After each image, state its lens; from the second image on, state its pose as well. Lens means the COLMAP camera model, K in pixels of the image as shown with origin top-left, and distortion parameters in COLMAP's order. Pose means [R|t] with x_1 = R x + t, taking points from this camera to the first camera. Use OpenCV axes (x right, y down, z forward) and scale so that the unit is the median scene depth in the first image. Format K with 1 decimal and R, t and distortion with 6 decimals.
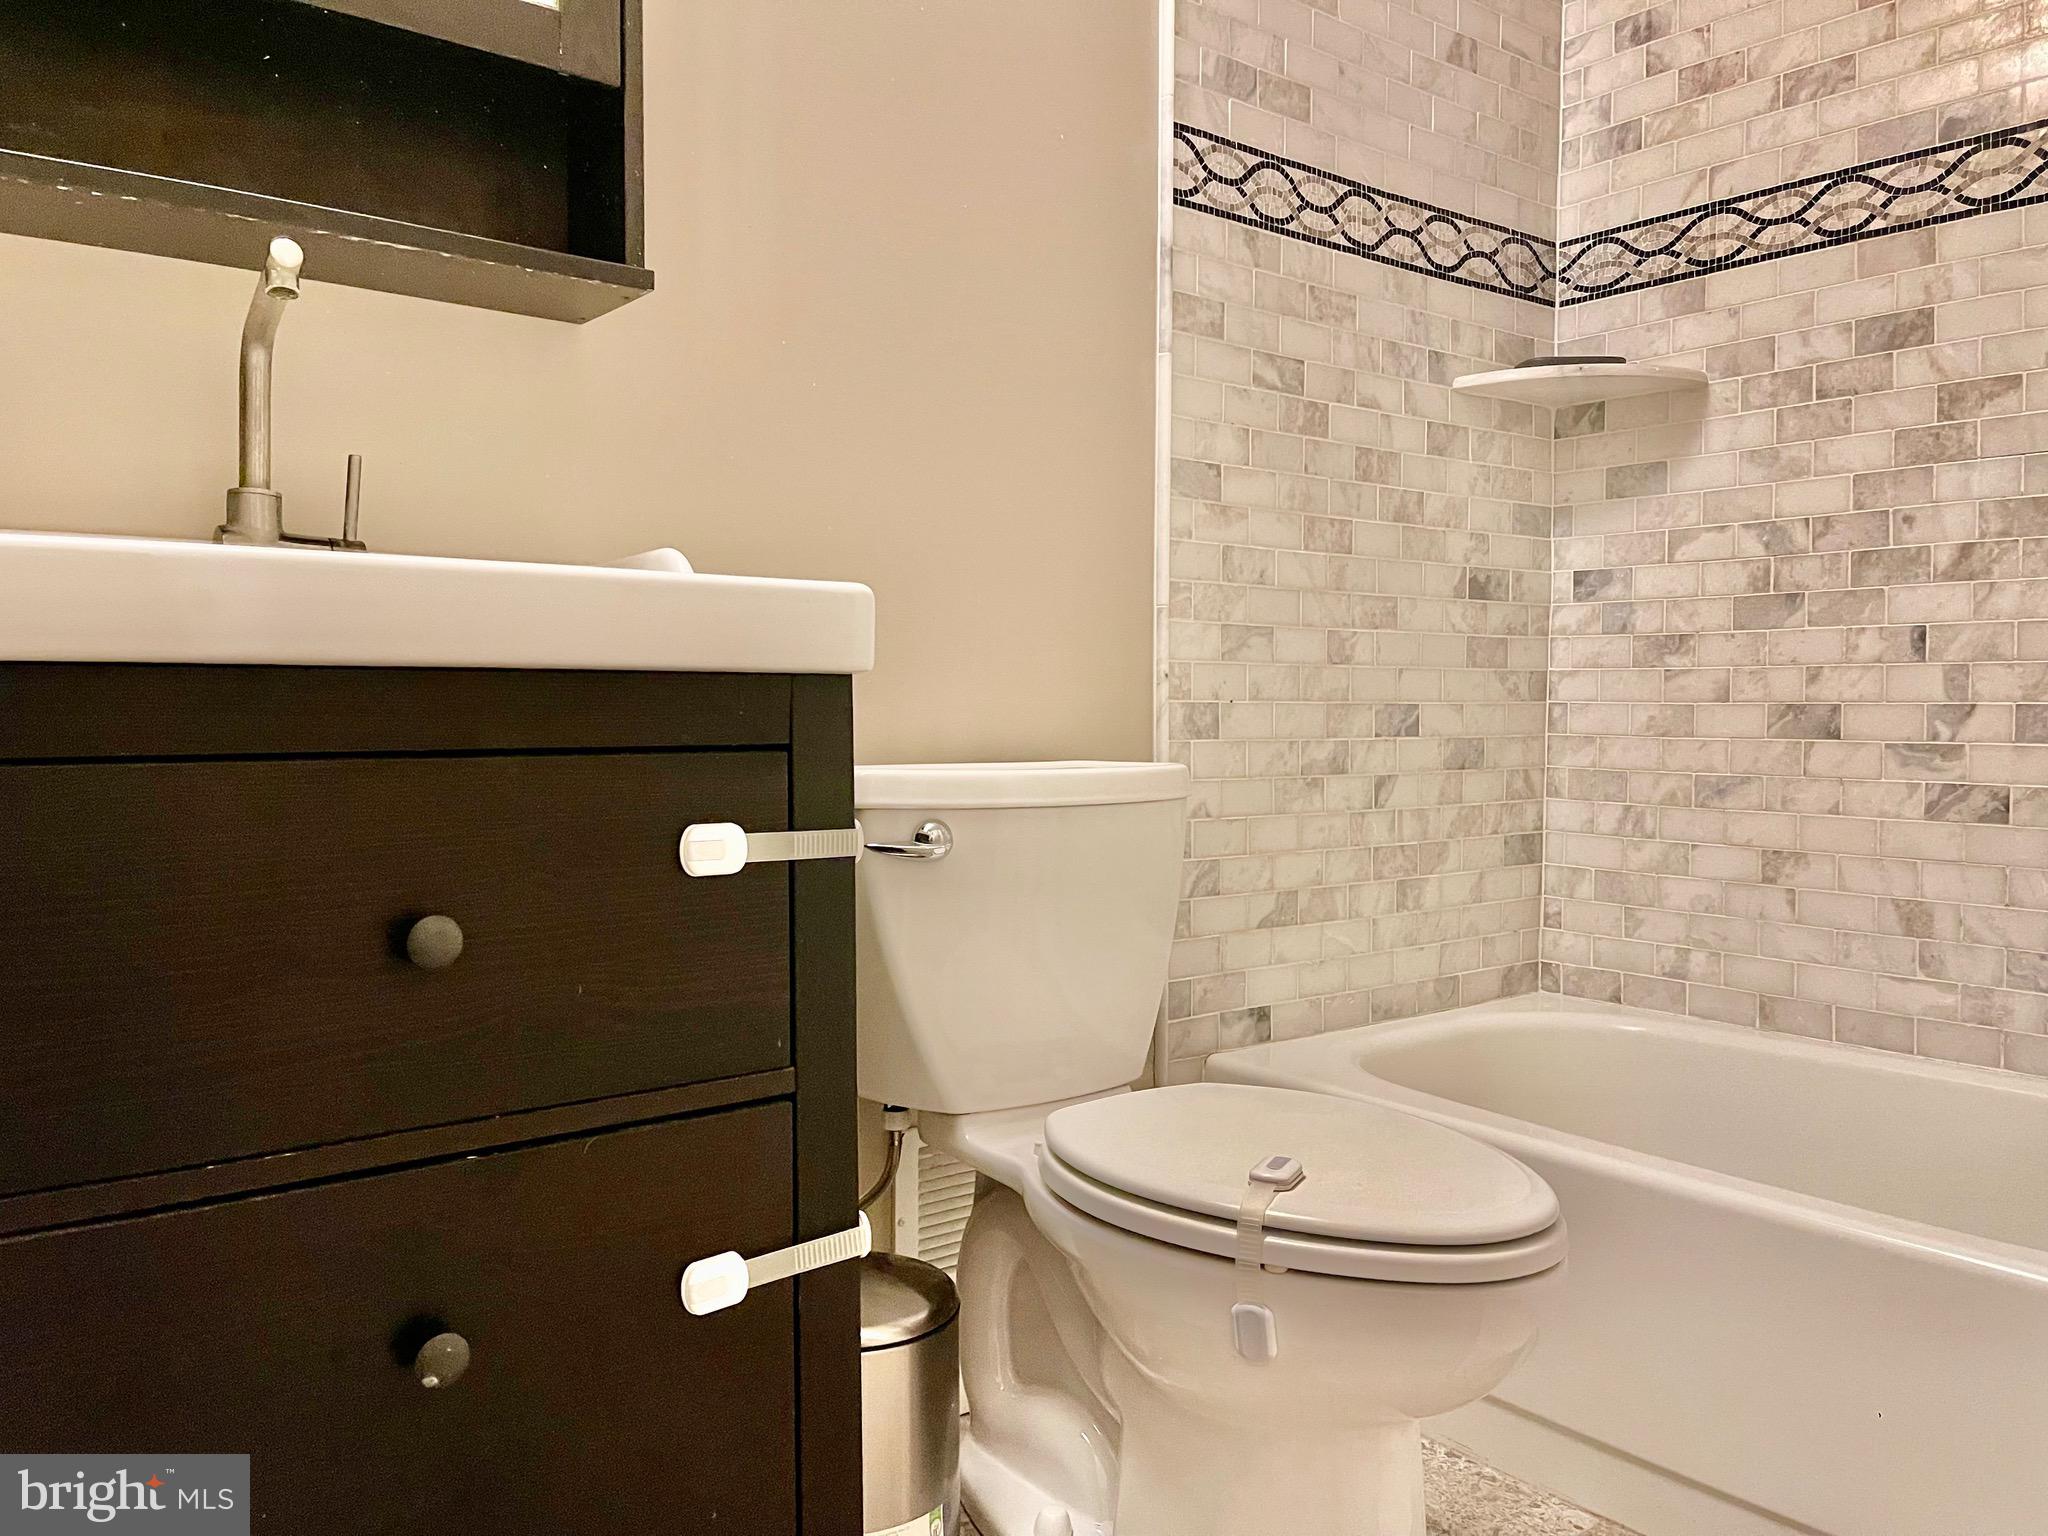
lens RADIAL K [[1548.9, 0, 1024.0], [0, 1548.9, 768.0], [0, 0, 1]] dist [0.068256, -0.104108]
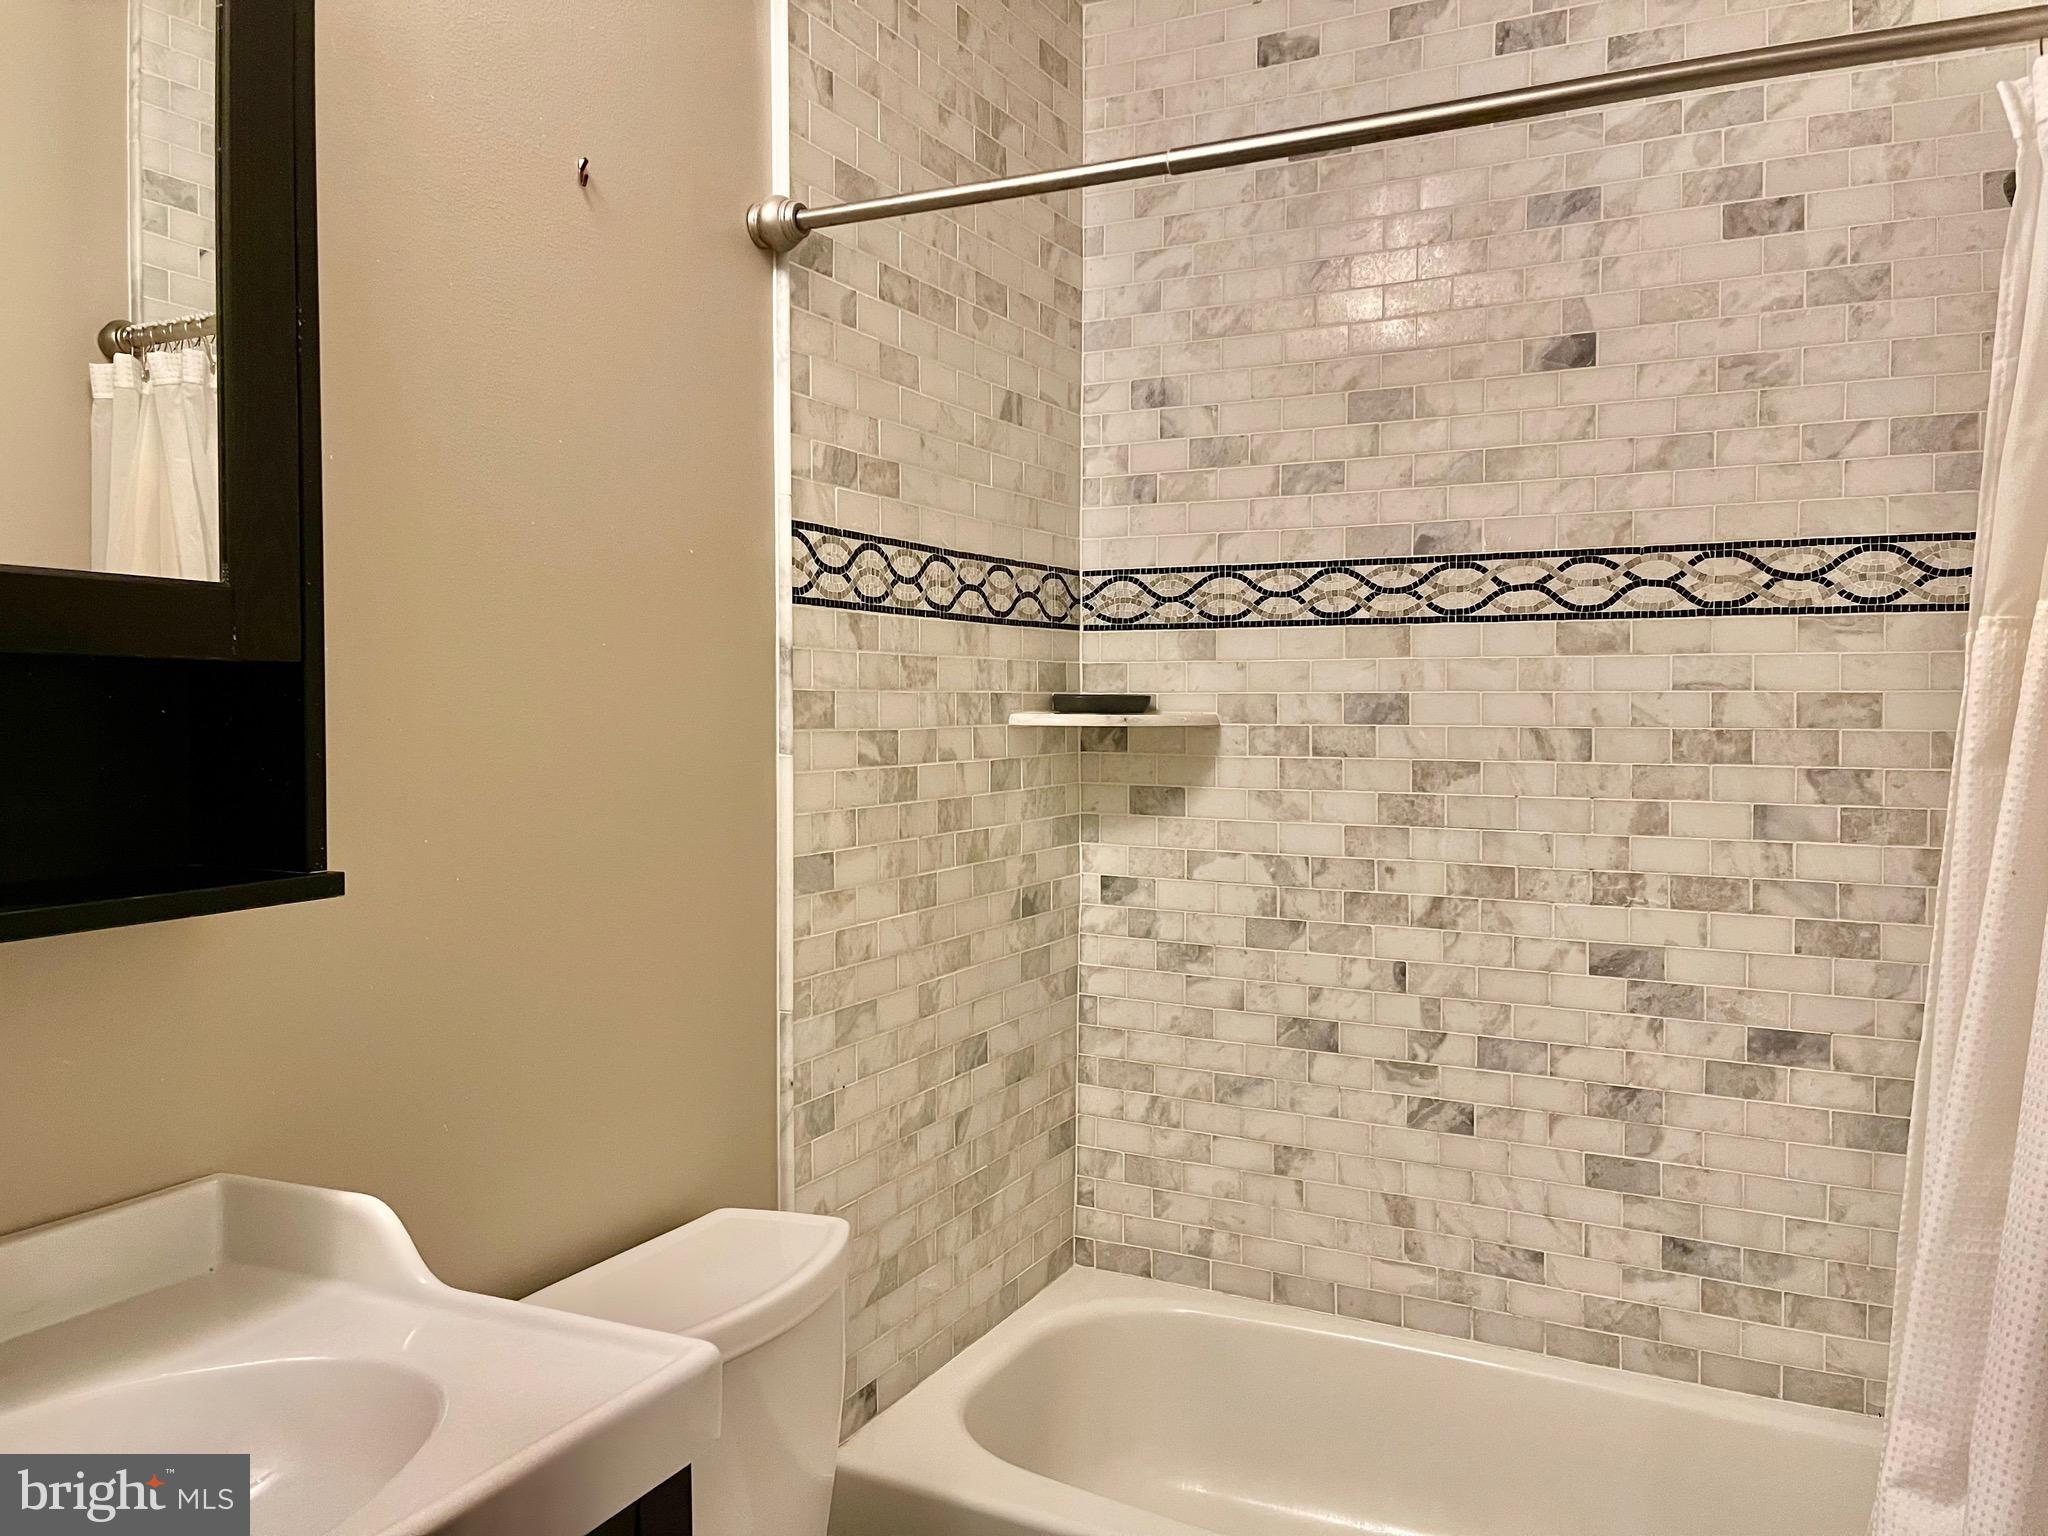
lens RADIAL K [[1548.9, 0, 1024.0], [0, 1548.9, 768.0], [0, 0, 1]] dist [0.068256, -0.104108]
pose [[0.912759, -0.013551, 0.408273, -0.153155], [0.016041, 0.999868, -0.002675, -0.227328], [-0.408182, 0.008991, 0.912856, 0.047025]]
